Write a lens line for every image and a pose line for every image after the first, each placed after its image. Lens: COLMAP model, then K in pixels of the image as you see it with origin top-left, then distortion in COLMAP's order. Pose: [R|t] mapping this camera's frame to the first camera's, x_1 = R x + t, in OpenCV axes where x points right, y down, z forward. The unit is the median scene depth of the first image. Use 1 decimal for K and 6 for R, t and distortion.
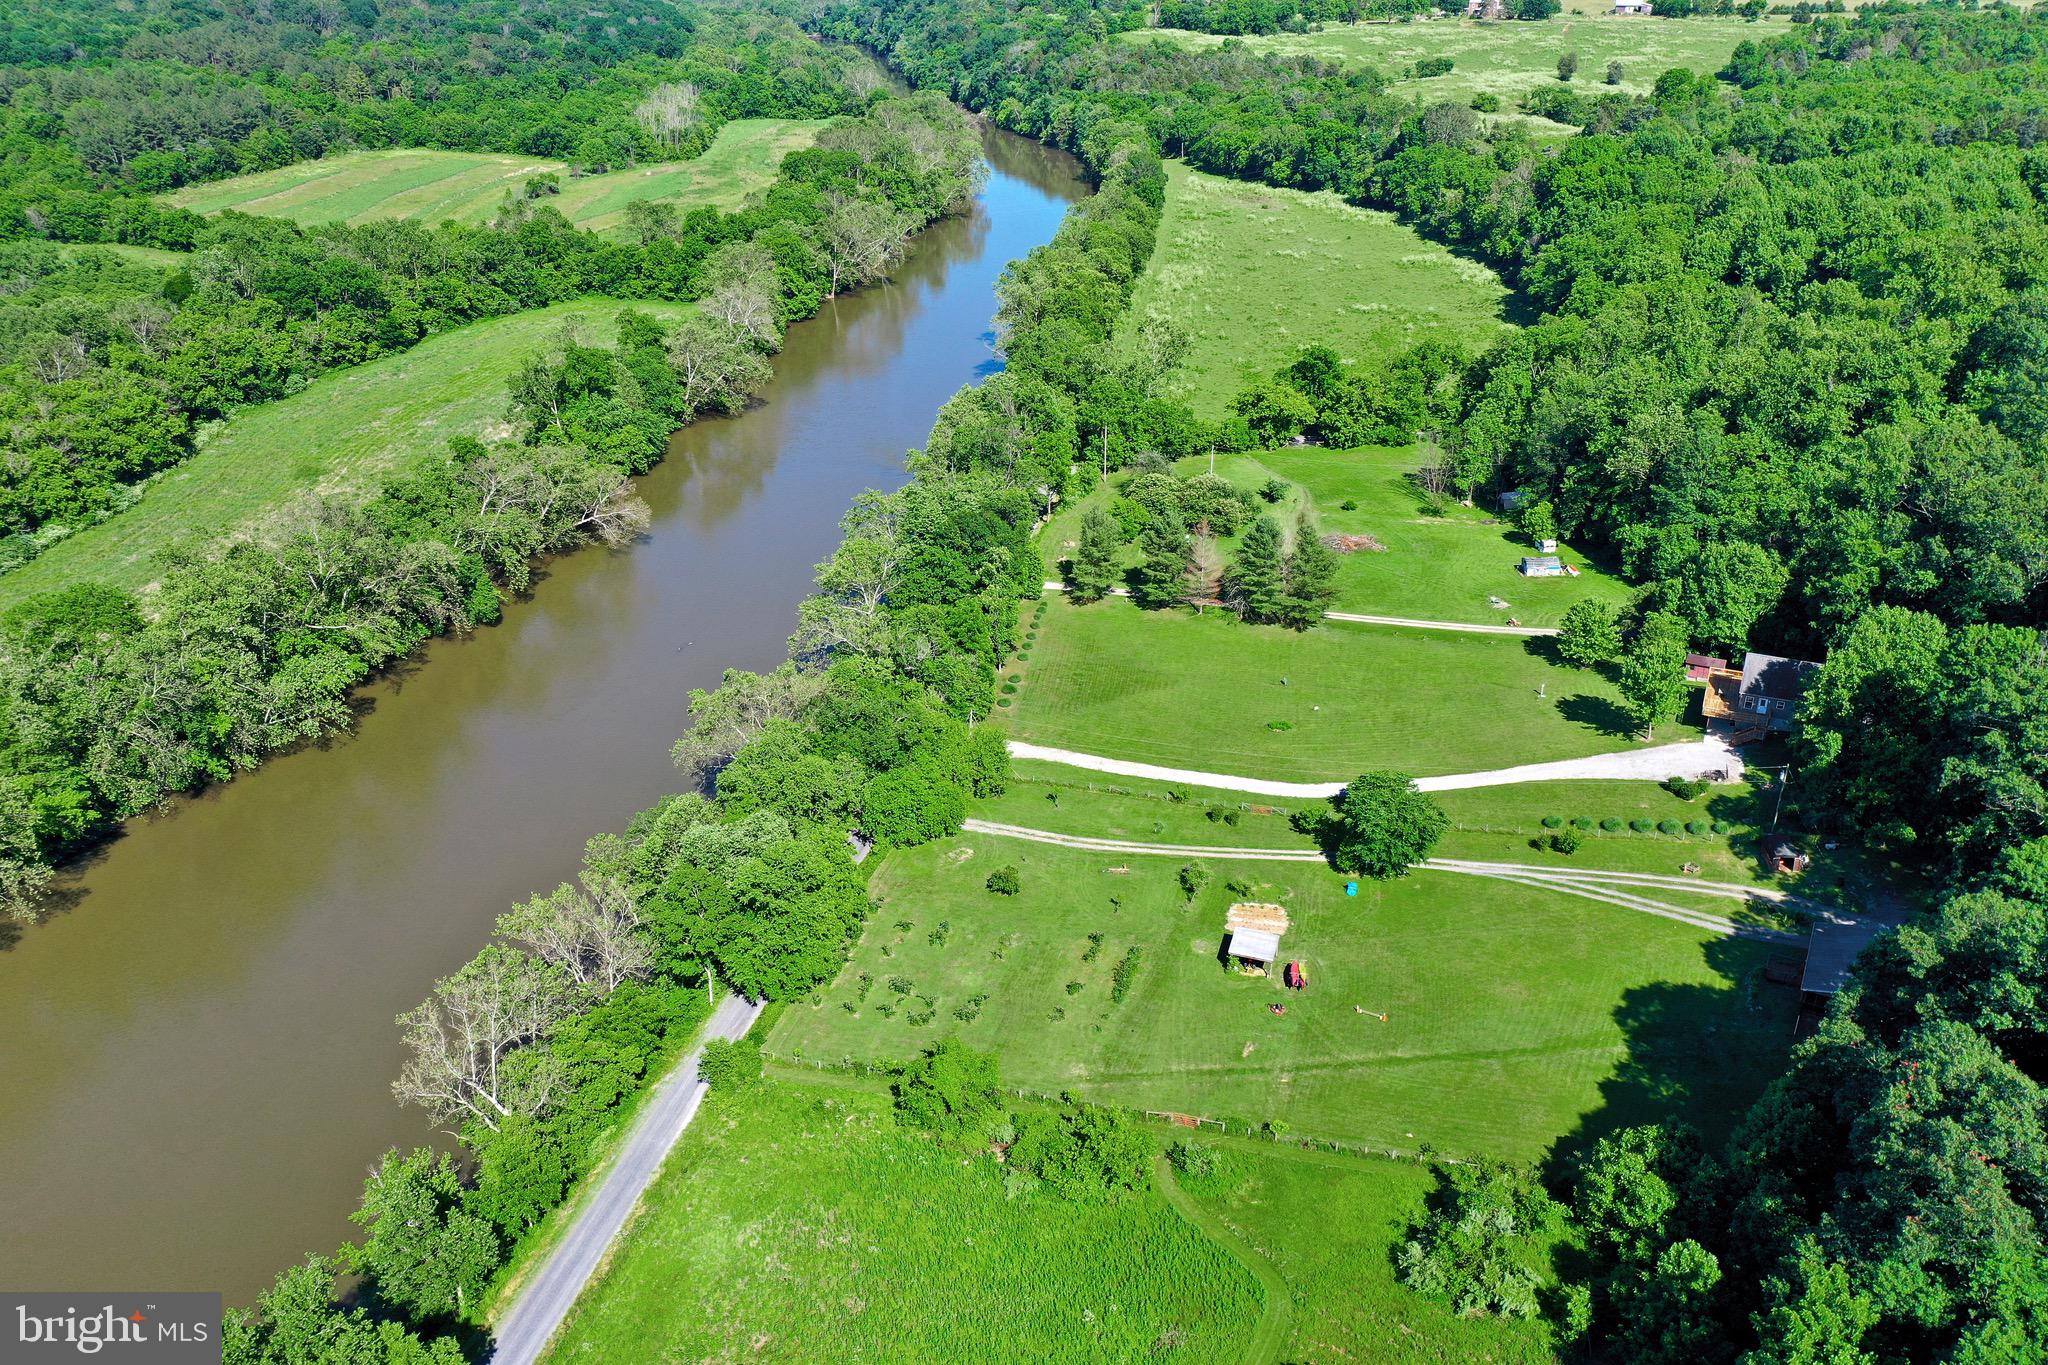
lens RADIAL K [[1609.3, 0, 1014.2], [0, 1609.3, 675.9], [0, 0, 1]] dist [0.004060, -0.002991]
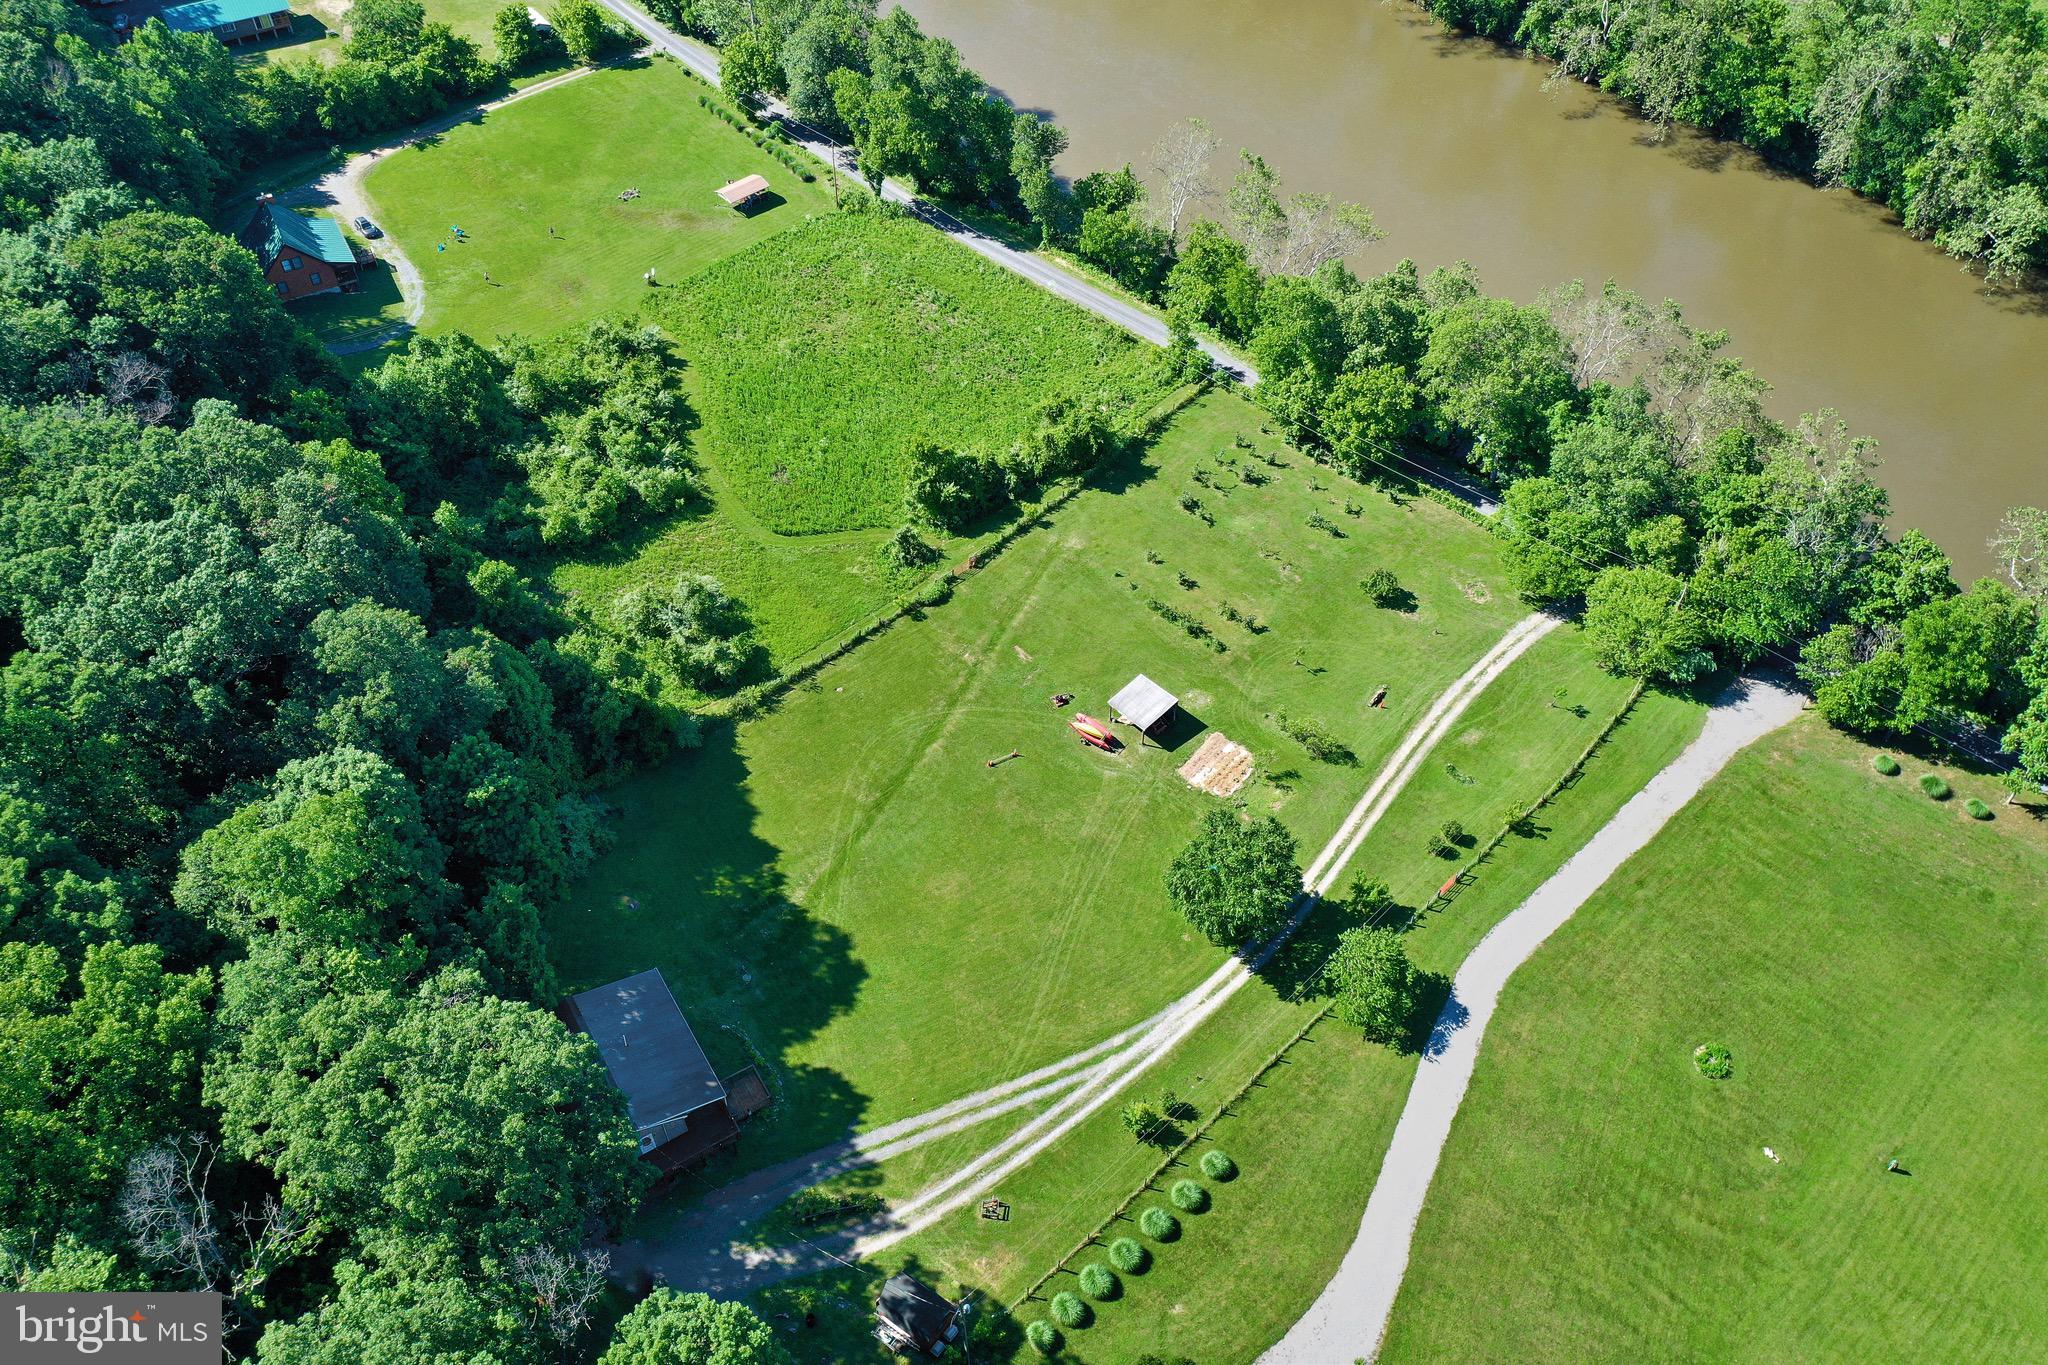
lens RADIAL K [[1596.6, 0, 1011.8], [0, 1596.6, 680.6], [0, 0, 1]] dist [-0.003715, -0.005507]
pose [[-0.480575, 0.653289, -0.585031, 0.601721], [-0.360195, 0.461203, 0.810895, -0.457257], [0.799567, 0.600422, 0.013669, 0.807296]]
